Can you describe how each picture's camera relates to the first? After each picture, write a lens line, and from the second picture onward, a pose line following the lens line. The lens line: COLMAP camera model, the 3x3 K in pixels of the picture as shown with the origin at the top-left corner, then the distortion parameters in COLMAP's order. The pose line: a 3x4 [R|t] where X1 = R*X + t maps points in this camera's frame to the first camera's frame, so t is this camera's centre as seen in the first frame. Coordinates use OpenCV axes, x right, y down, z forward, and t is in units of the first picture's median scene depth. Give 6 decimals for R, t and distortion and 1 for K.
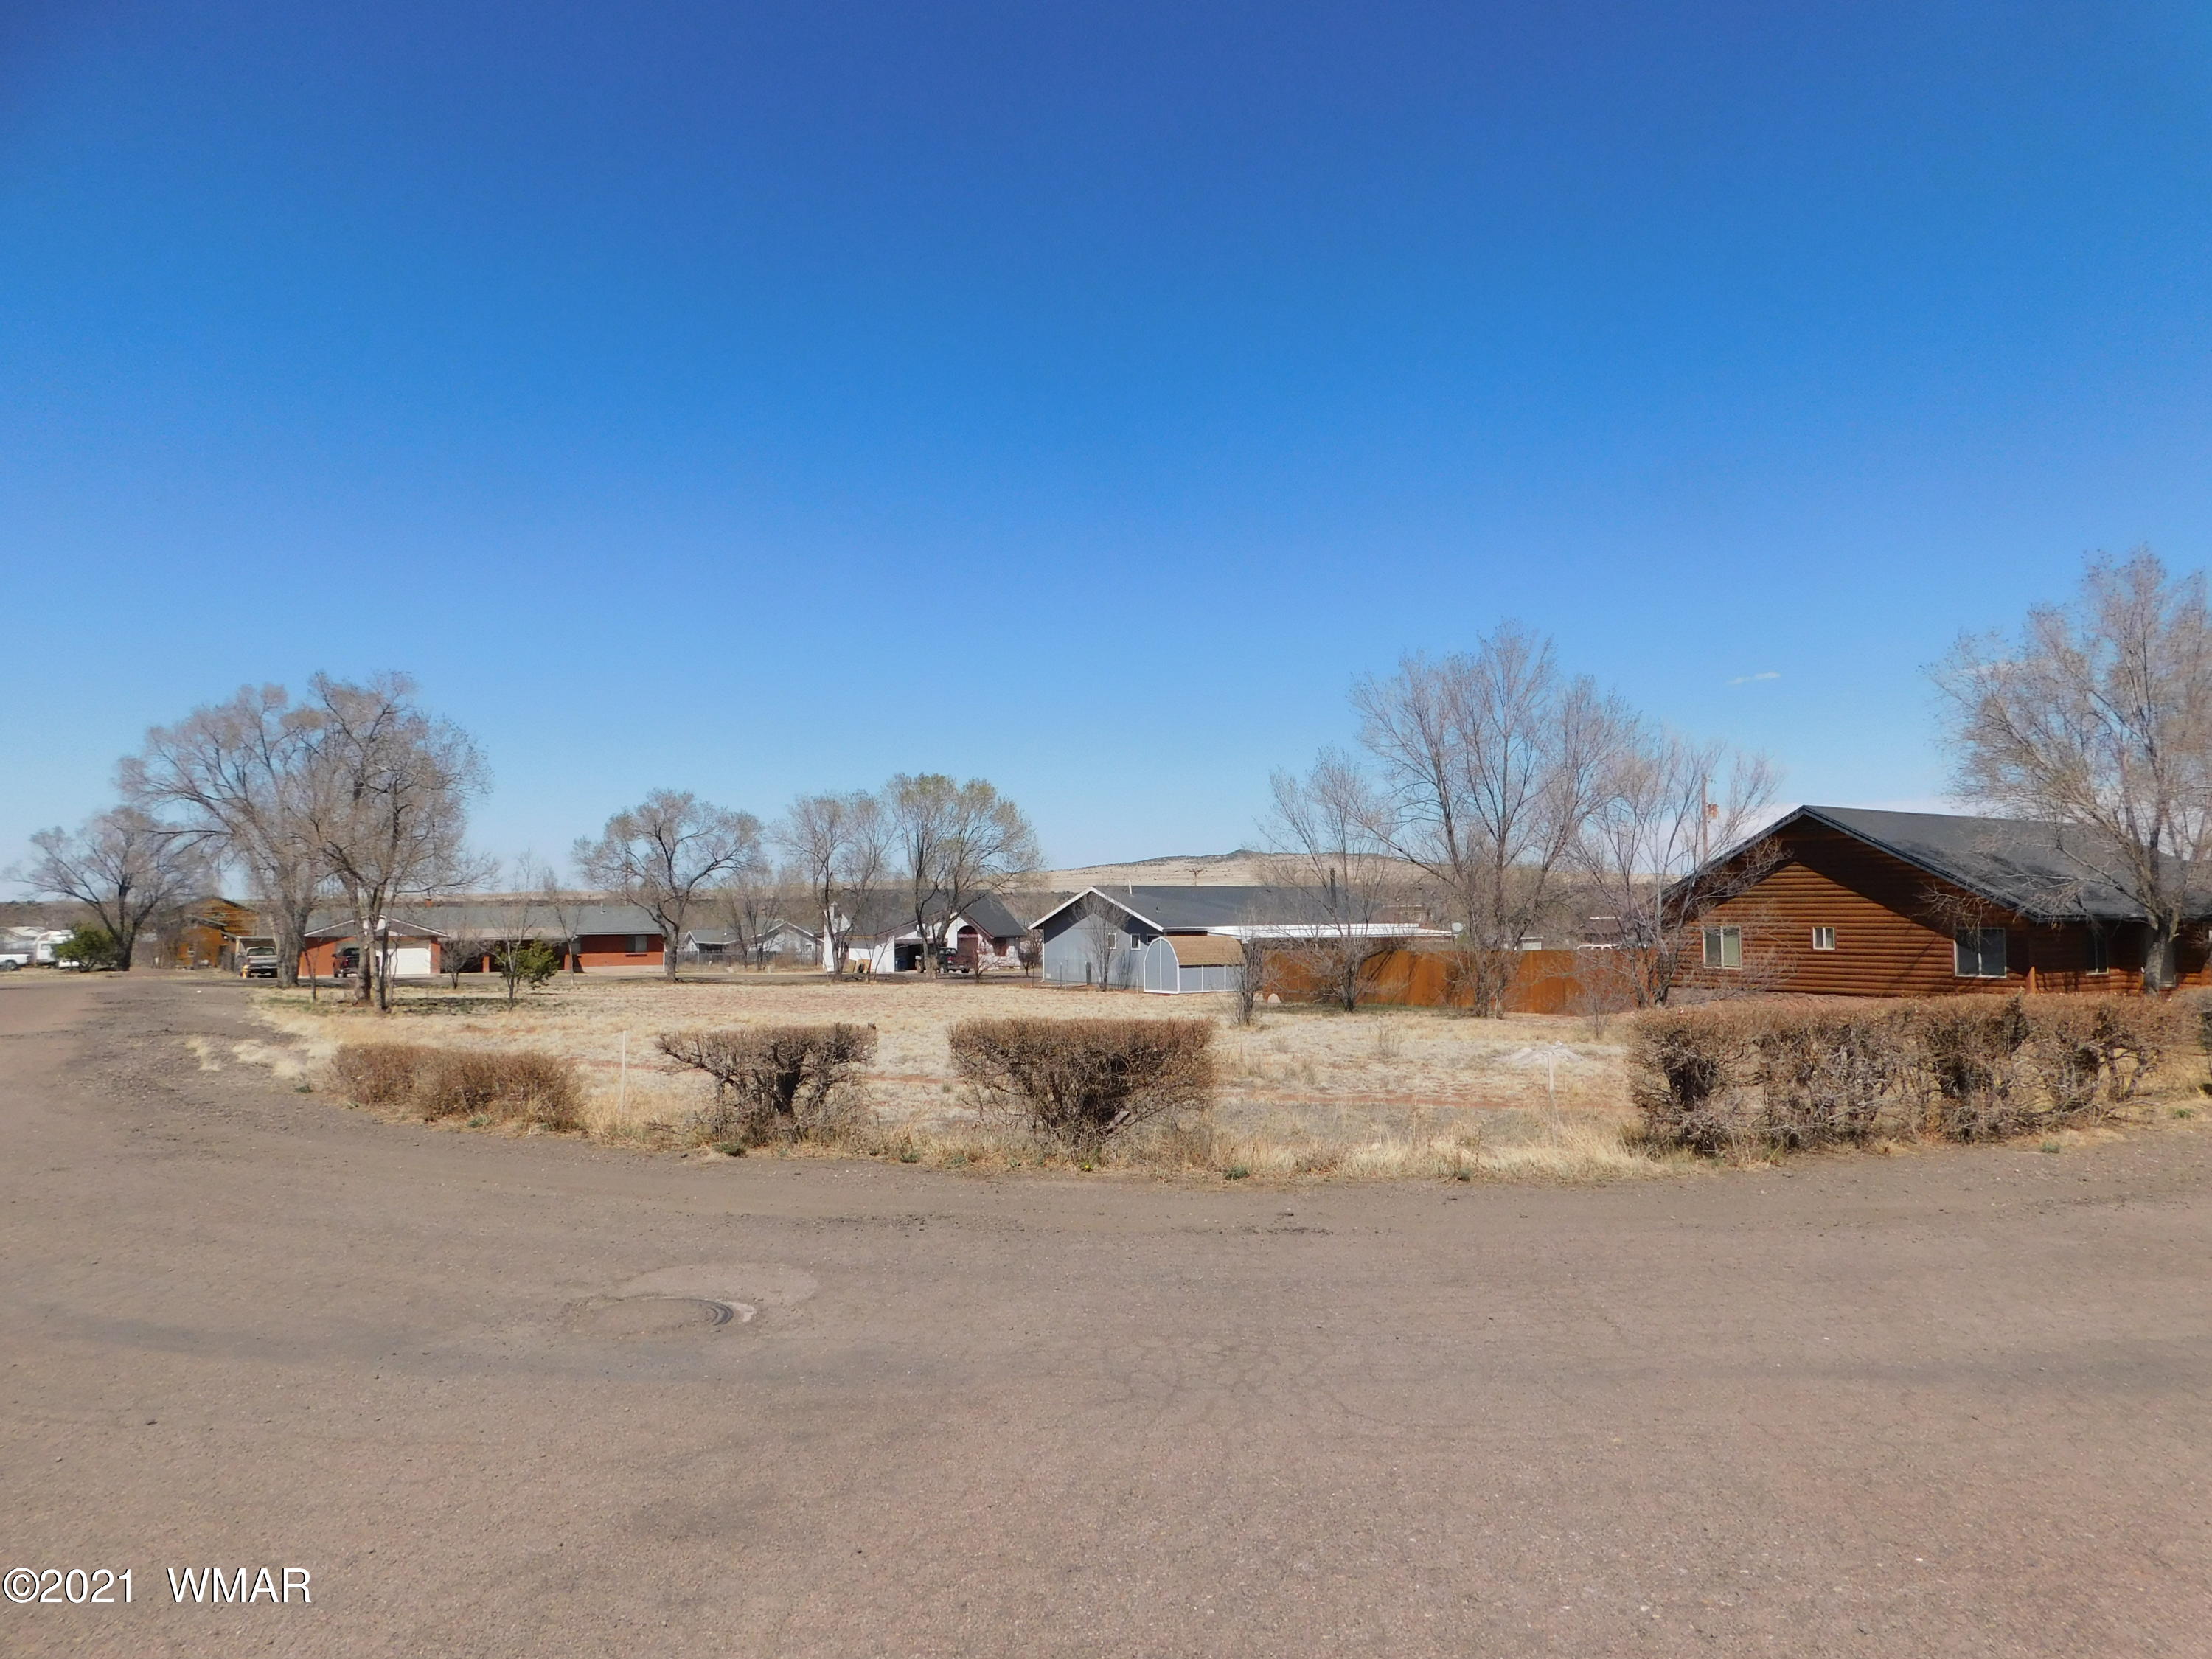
lens RADIAL K [[1452.1, 0, 1101.7], [0, 1452.1, 833.2], [0, 0, 1]] dist [-0.047228, 0.015346]
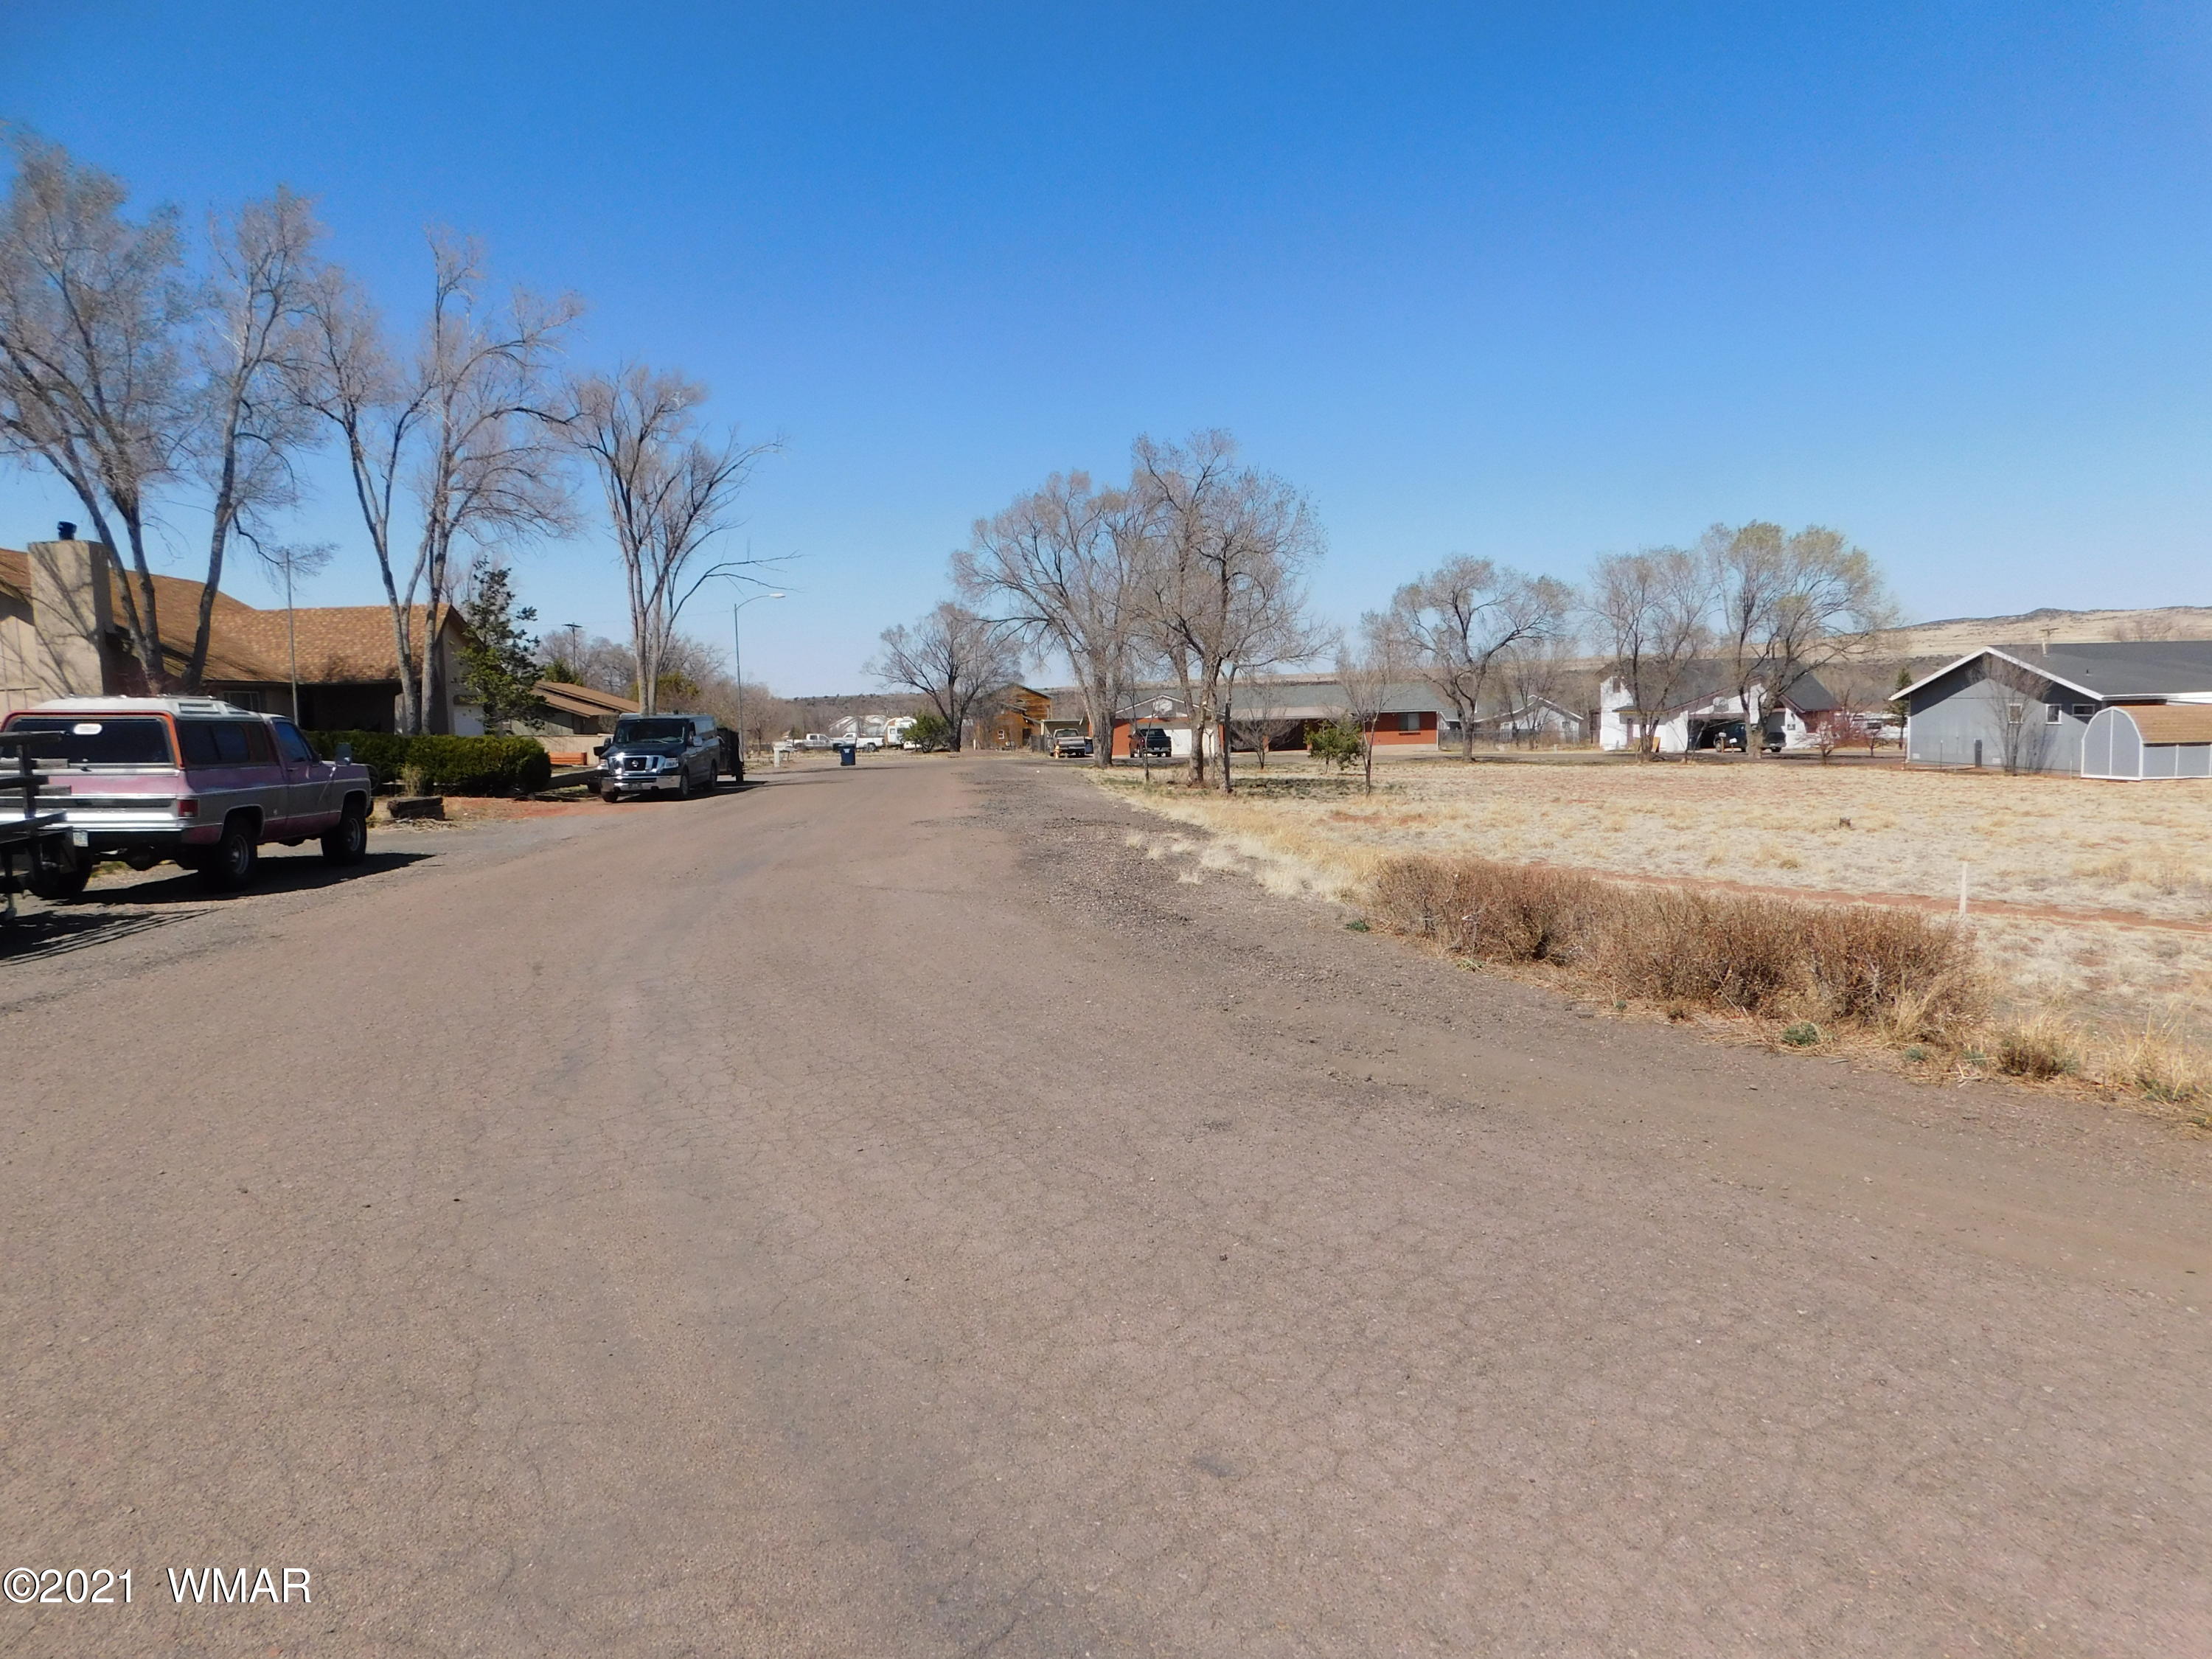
lens RADIAL K [[1452.1, 0, 1115.4], [0, 1452.1, 832.0], [0, 0, 1]] dist [-0.047228, 0.015346]
pose [[0.886676, 0.026206, -0.461647, -0.063884], [0.043762, 0.989155, 0.140203, 0.006098], [0.460315, -0.144518, 0.875914, 0.065010]]
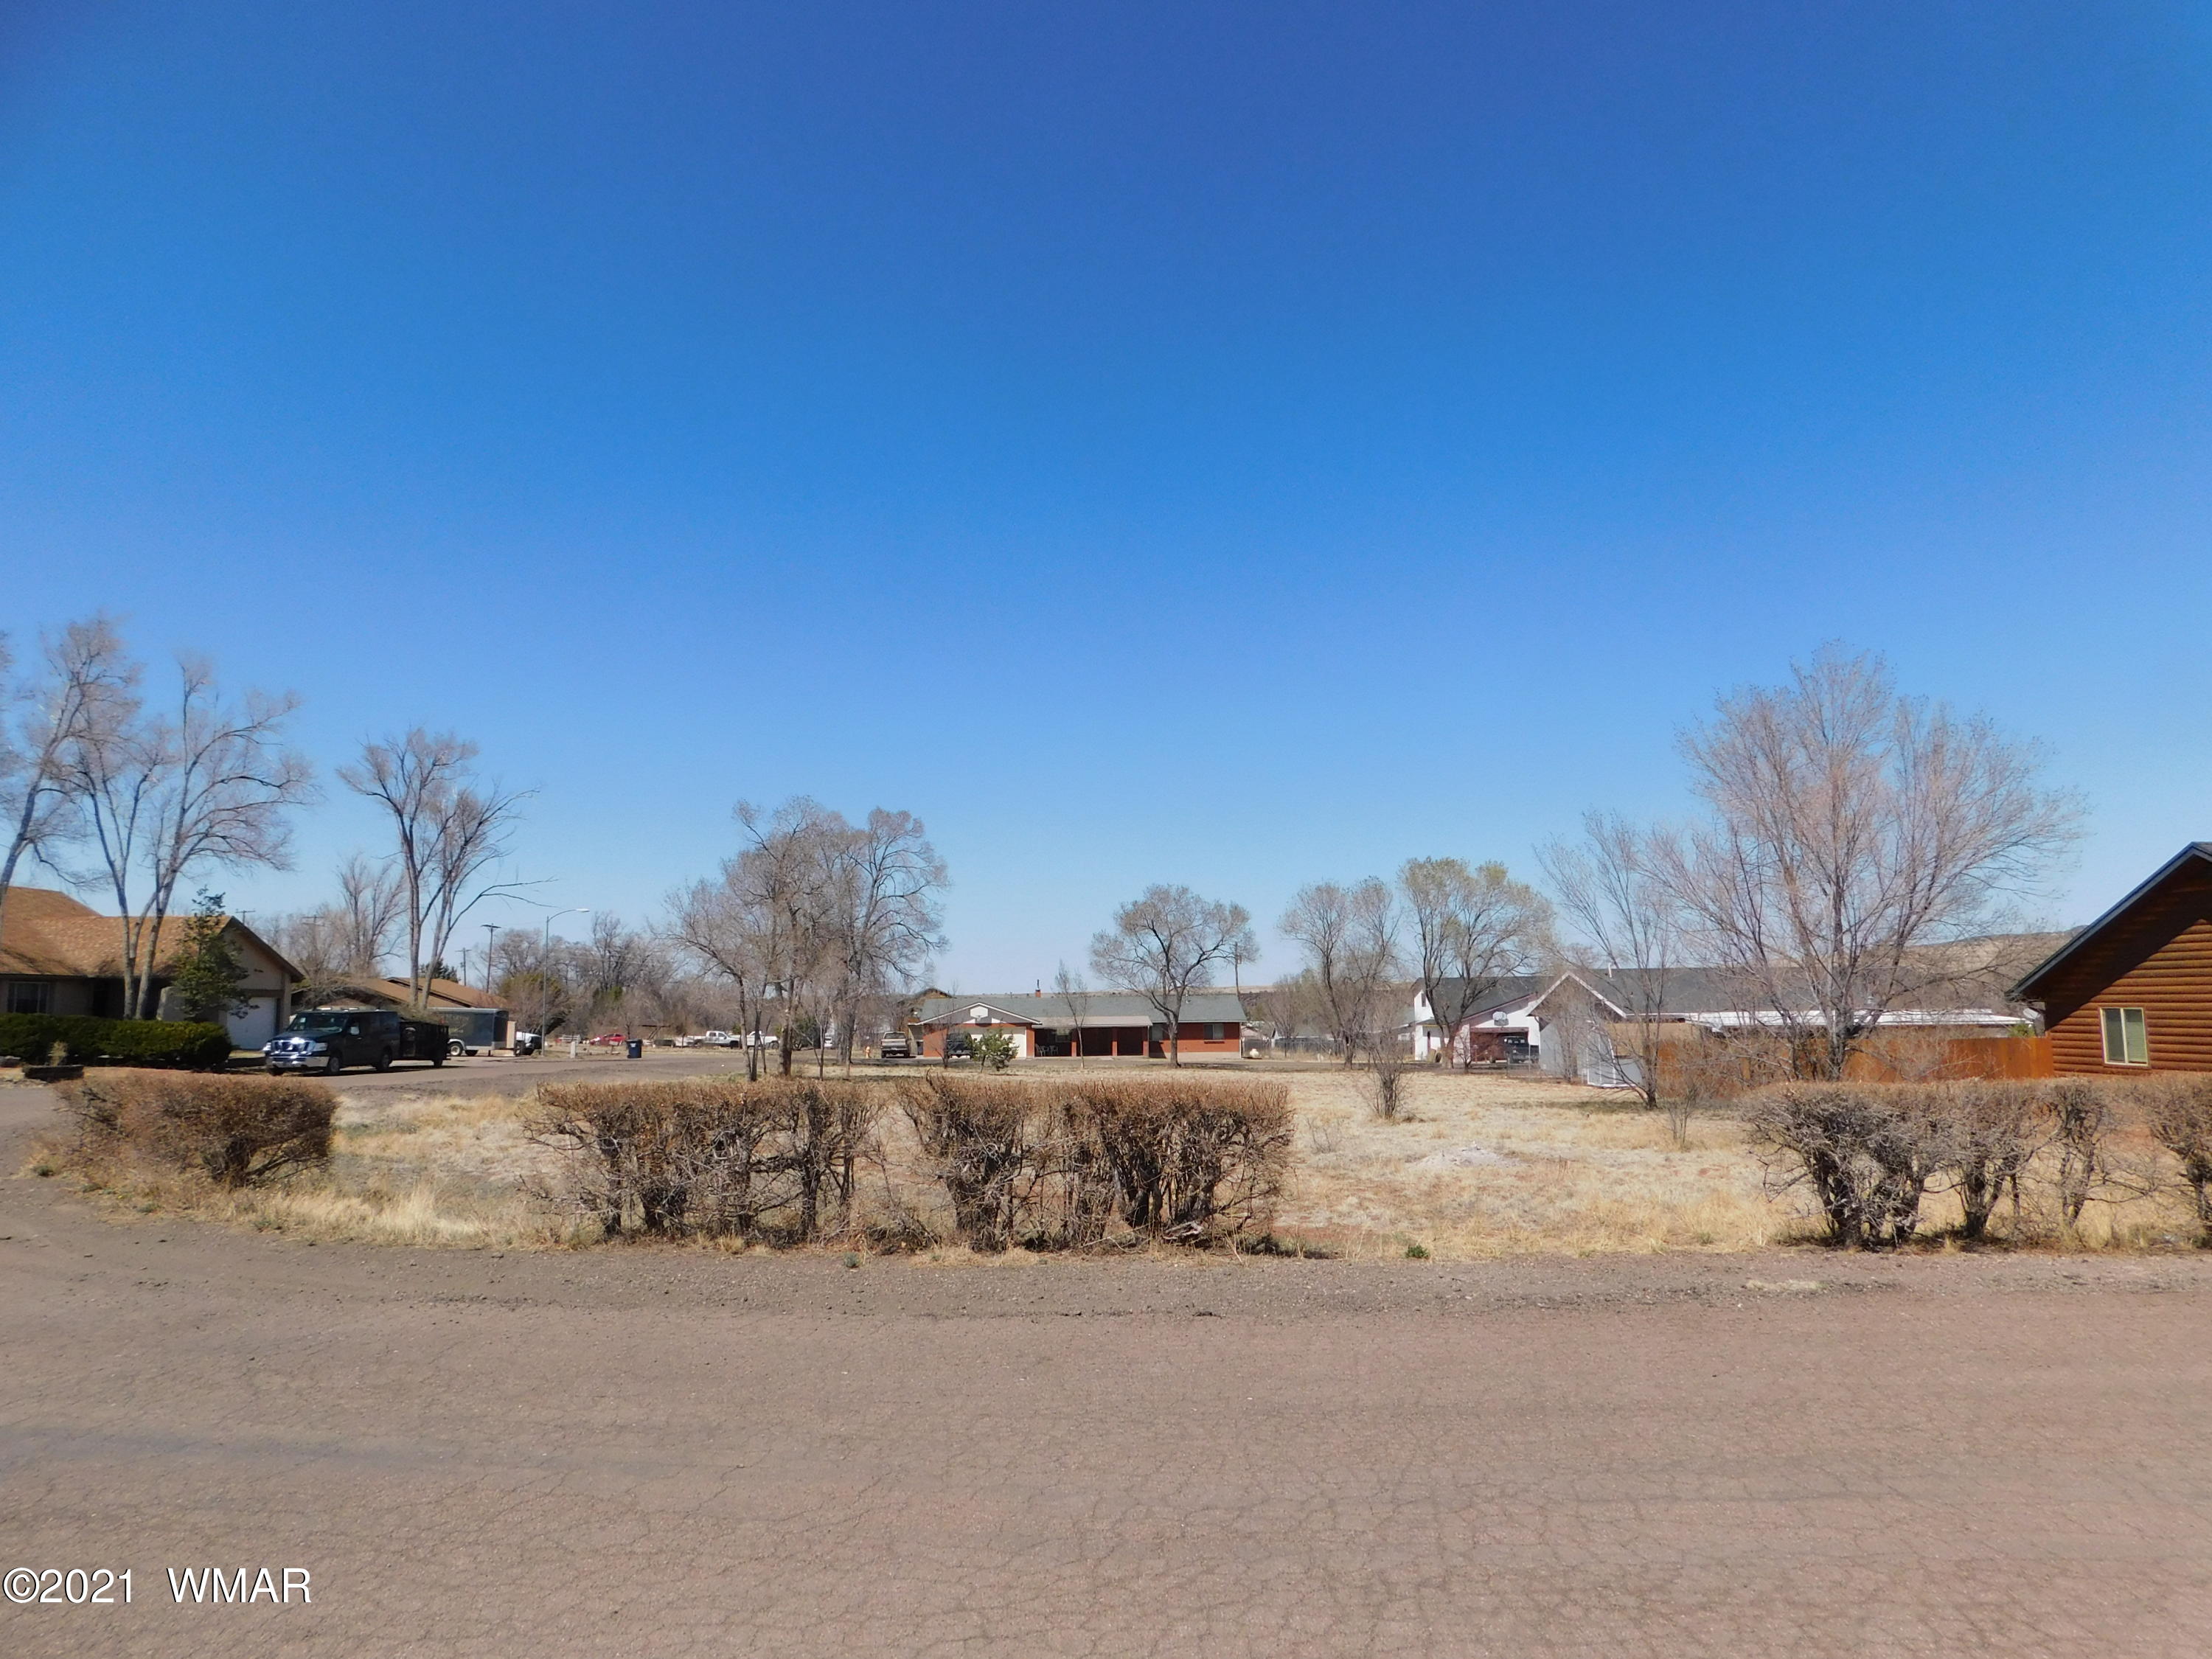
lens RADIAL K [[1452.1, 0, 1105.6], [0, 1452.1, 832.4], [0, 0, 1]] dist [-0.047228, 0.015346]
pose [[0.874160, -0.058093, -0.482152, 0.176051], [0.027818, 0.997179, -0.069712, 0.004883], [0.484841, 0.047527, 0.873310, 0.044403]]
